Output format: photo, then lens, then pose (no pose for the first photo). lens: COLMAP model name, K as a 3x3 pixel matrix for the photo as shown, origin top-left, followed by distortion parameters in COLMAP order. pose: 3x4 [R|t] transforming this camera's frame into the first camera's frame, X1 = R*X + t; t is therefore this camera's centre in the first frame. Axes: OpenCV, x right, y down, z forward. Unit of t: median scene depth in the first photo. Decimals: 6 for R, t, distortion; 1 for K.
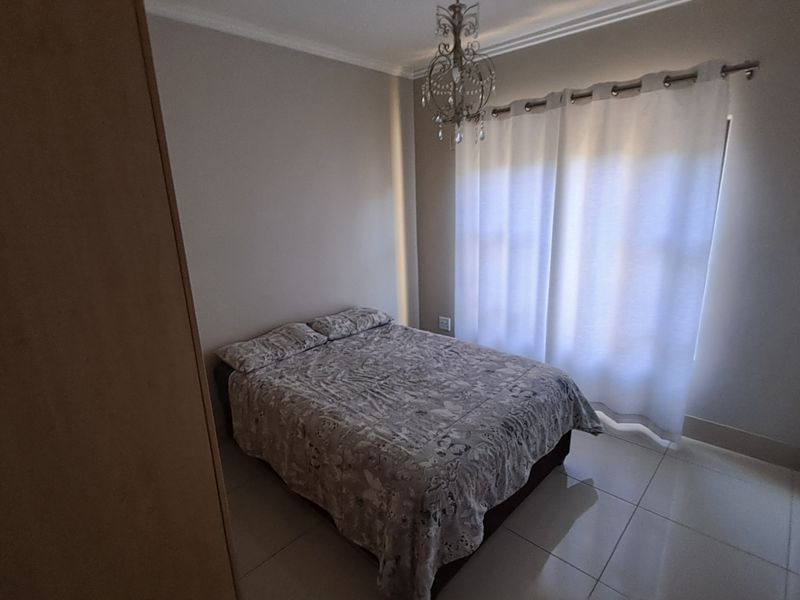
lens RADIAL K [[417.2, 0, 400.0], [0, 417.2, 300.0], [0, 0, 1]] dist [-0.000940, -0.000019]
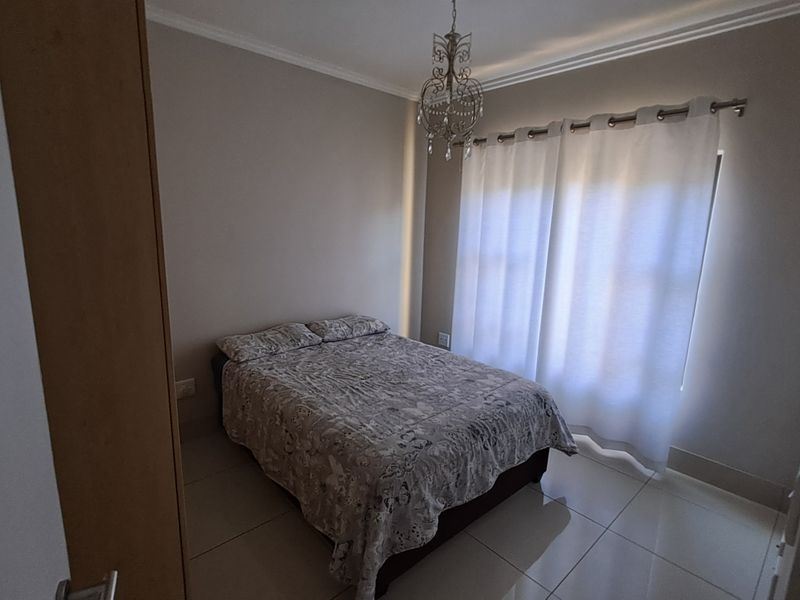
lens RADIAL K [[417.2, 0, 400.0], [0, 417.2, 300.0], [0, 0, 1]] dist [-0.000940, -0.000019]
pose [[0.995264, 0.077074, -0.059232, 0.092648], [-0.080568, 0.994998, -0.059055, 0.050012], [0.054384, 0.063548, 0.996496, -0.044443]]
